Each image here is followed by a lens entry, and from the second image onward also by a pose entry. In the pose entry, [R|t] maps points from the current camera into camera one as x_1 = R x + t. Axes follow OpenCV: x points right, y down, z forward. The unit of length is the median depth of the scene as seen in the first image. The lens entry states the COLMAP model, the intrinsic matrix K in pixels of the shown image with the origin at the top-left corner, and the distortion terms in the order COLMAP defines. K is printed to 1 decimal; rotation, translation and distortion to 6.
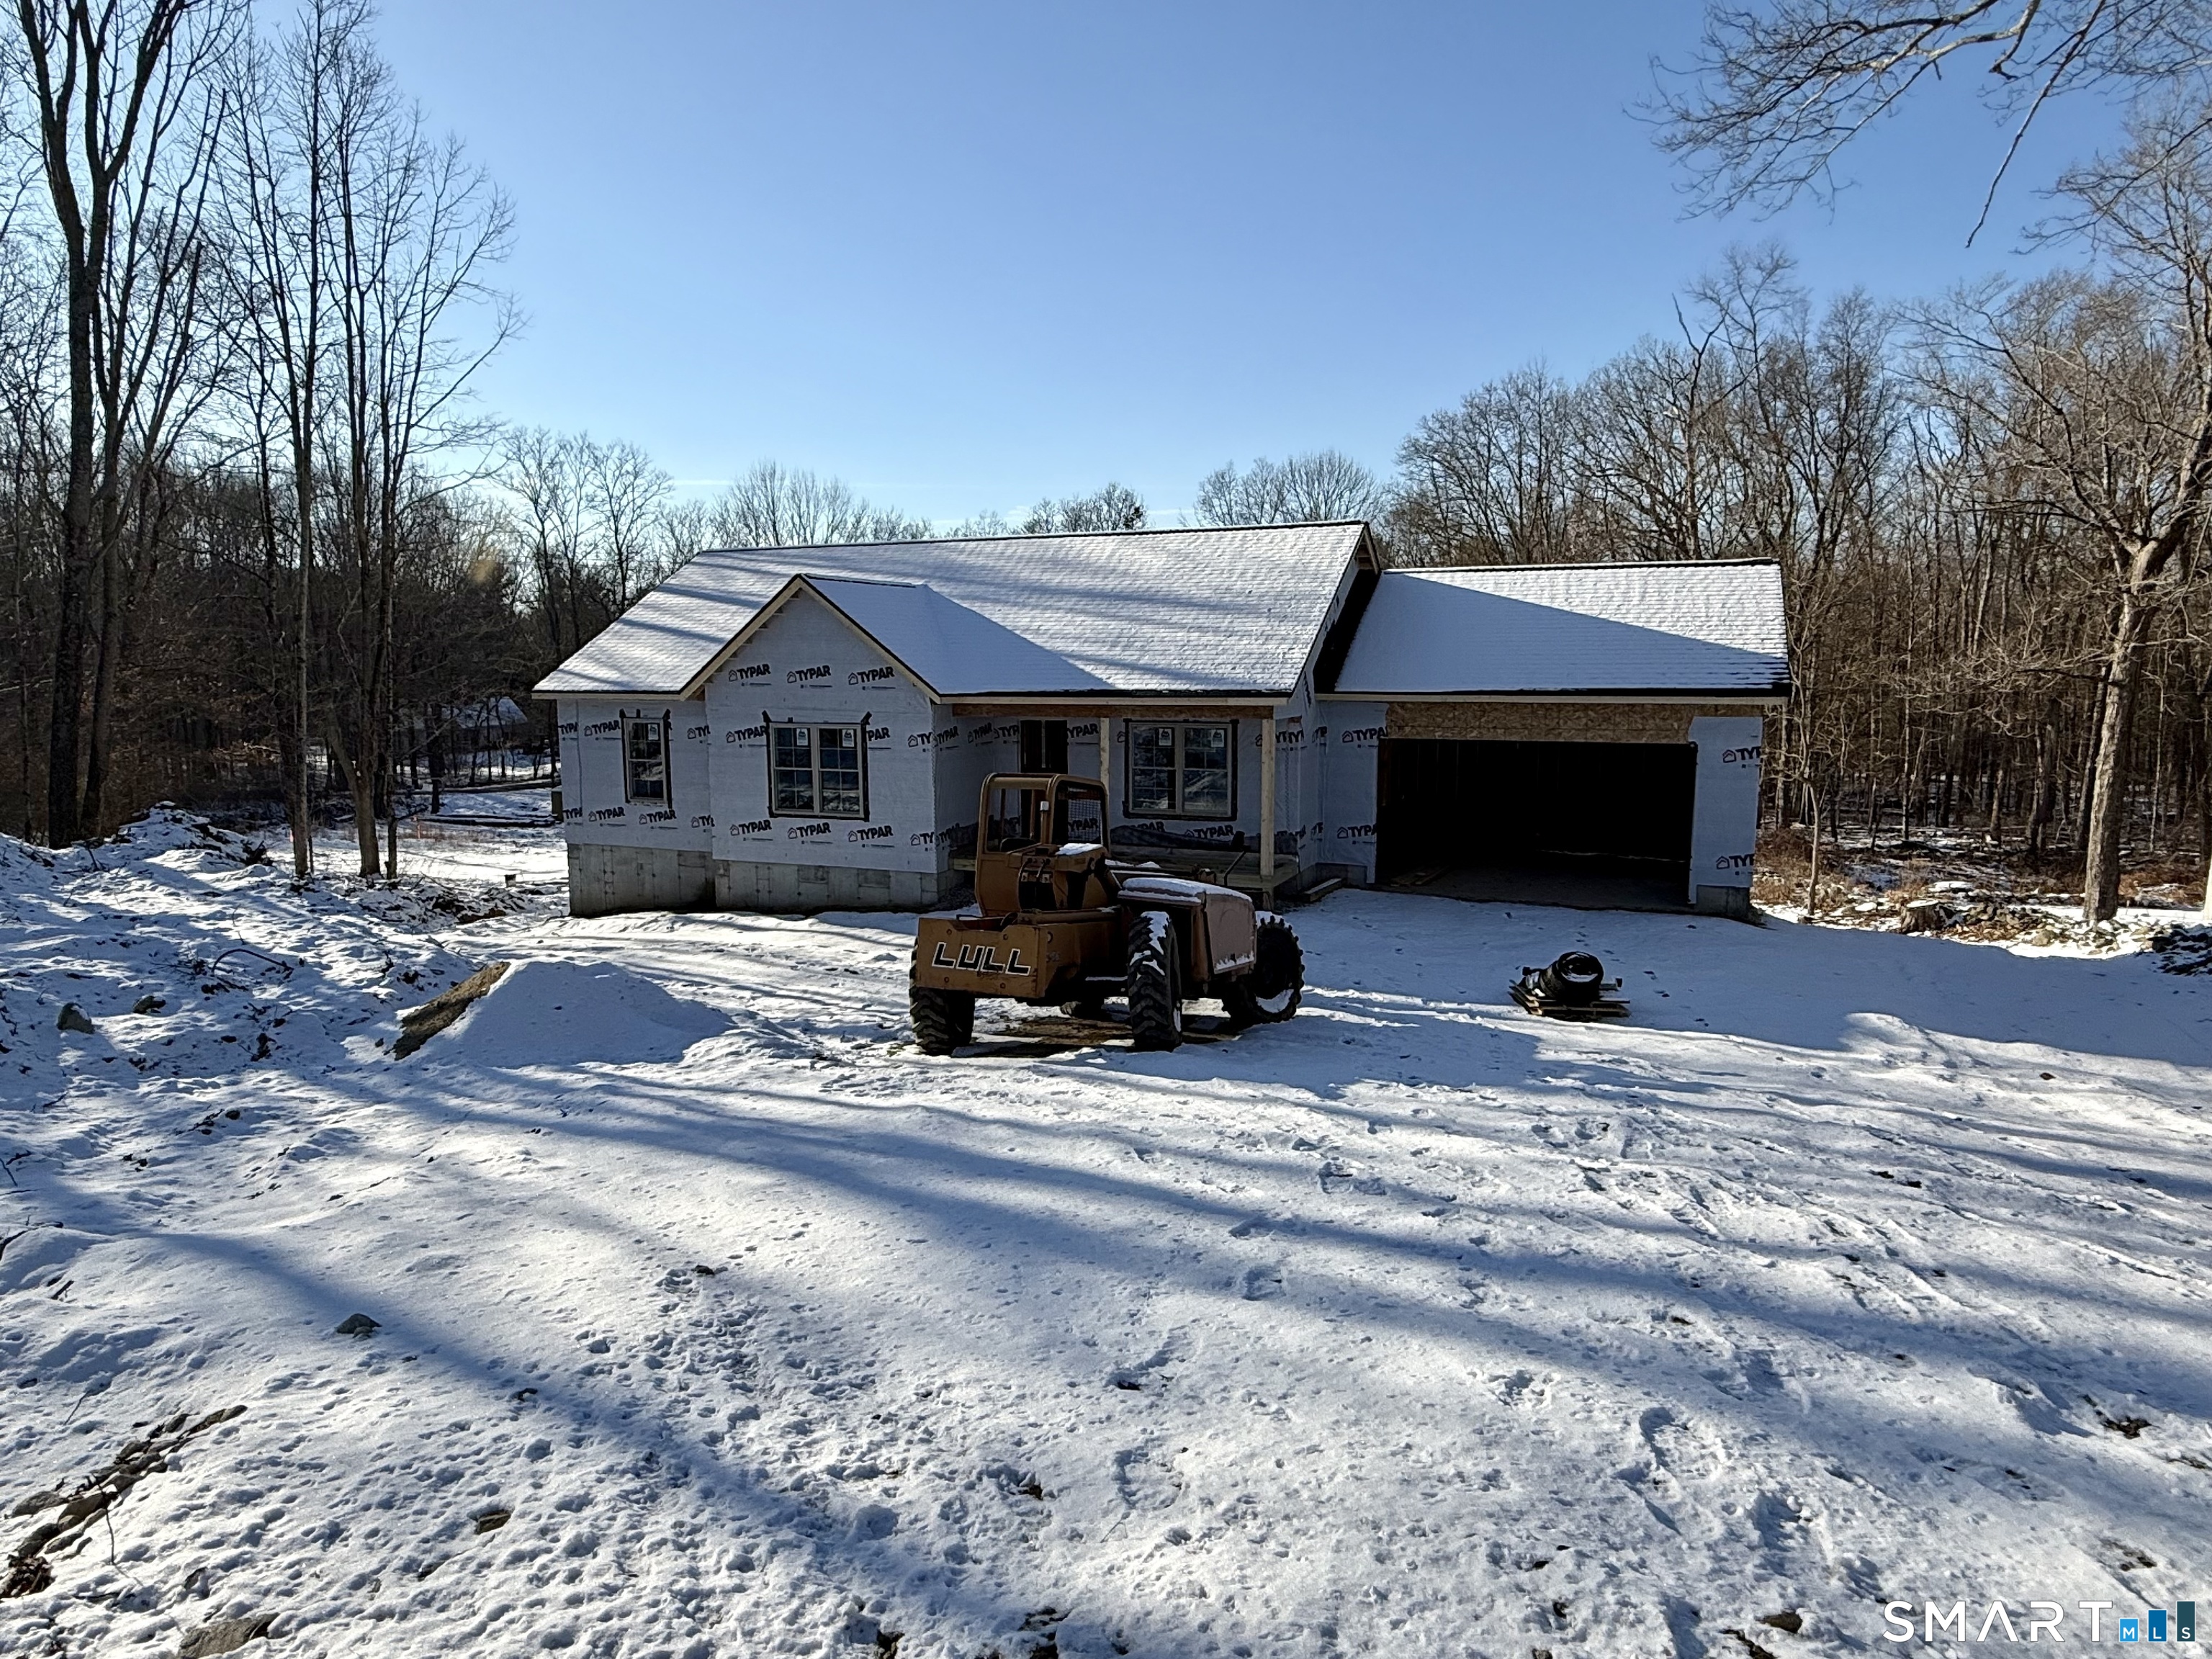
lens RADIAL K [[1334.4, 0, 1144.4], [0, 1334.4, 829.0], [0, 0, 1]] dist [0.002602, -0.001809]
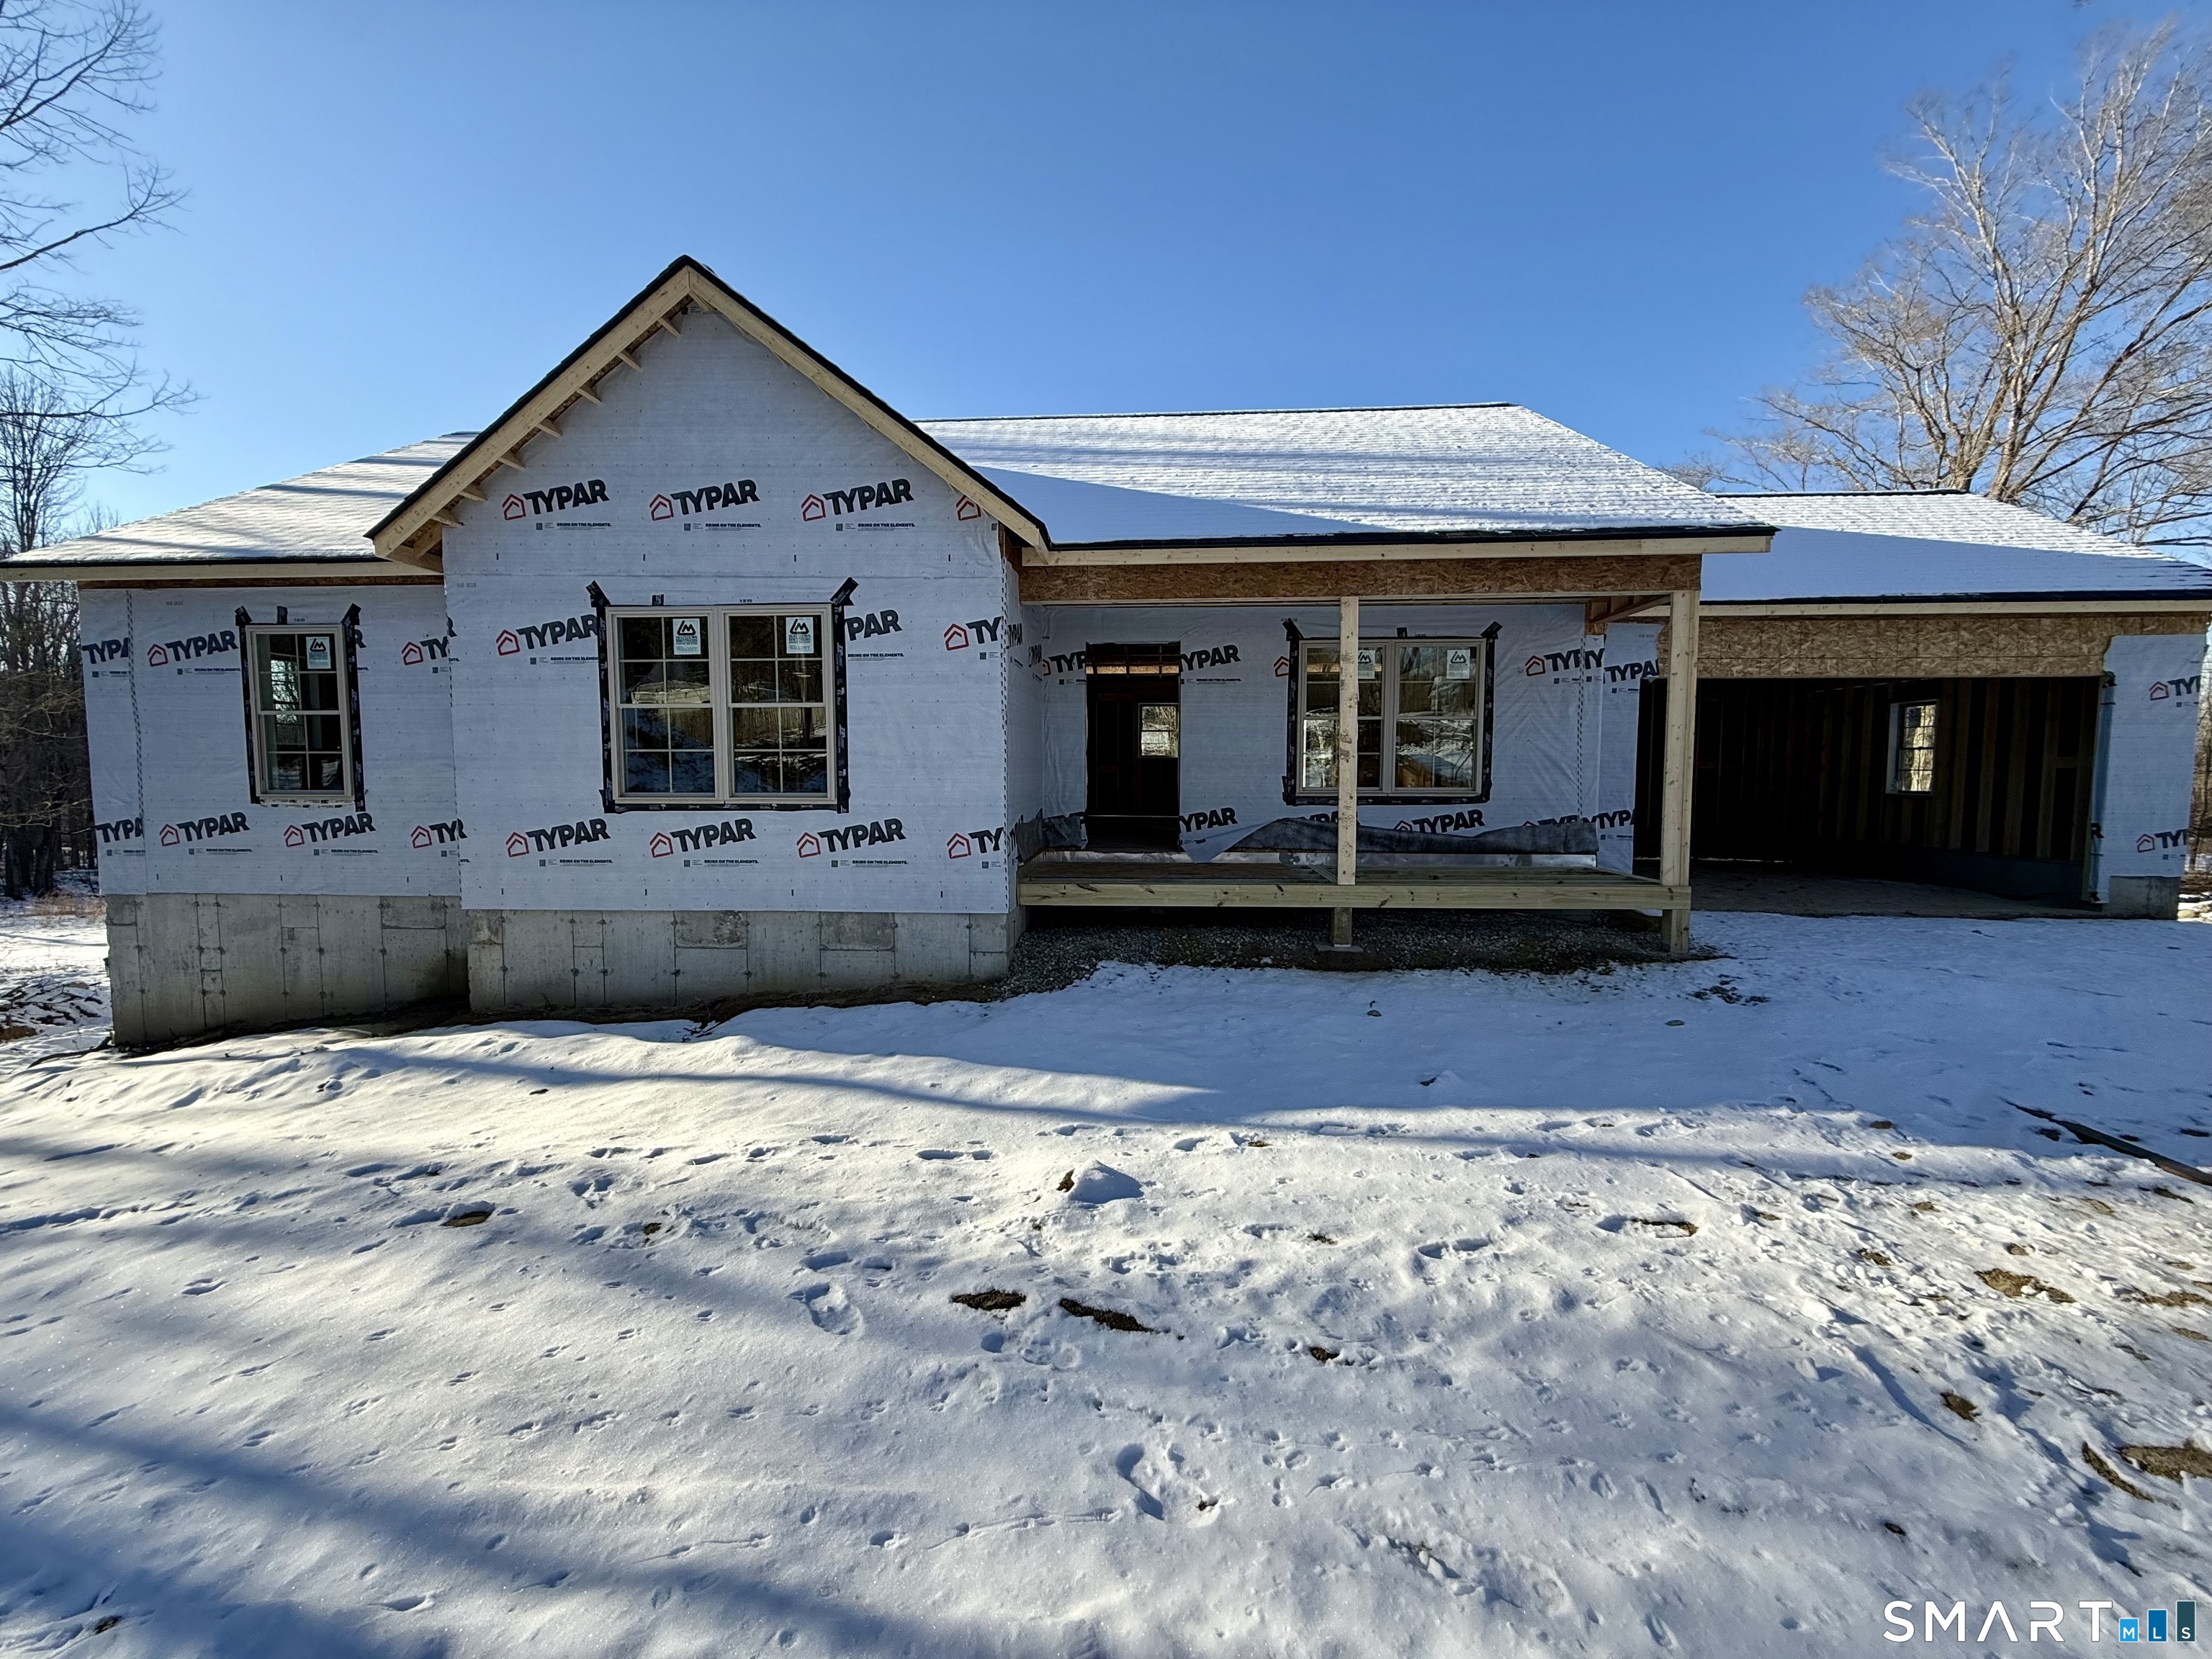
lens RADIAL K [[880.1, 0, 1120.6], [0, 880.1, 826.7], [0, 0, 1]] dist [-0.001560, 0.000945]
pose [[0.949631, -0.018829, 0.312805, -0.210025], [0.037783, 0.997791, -0.054643, 0.020178], [-0.311085, 0.063709, 0.948244, 0.665883]]
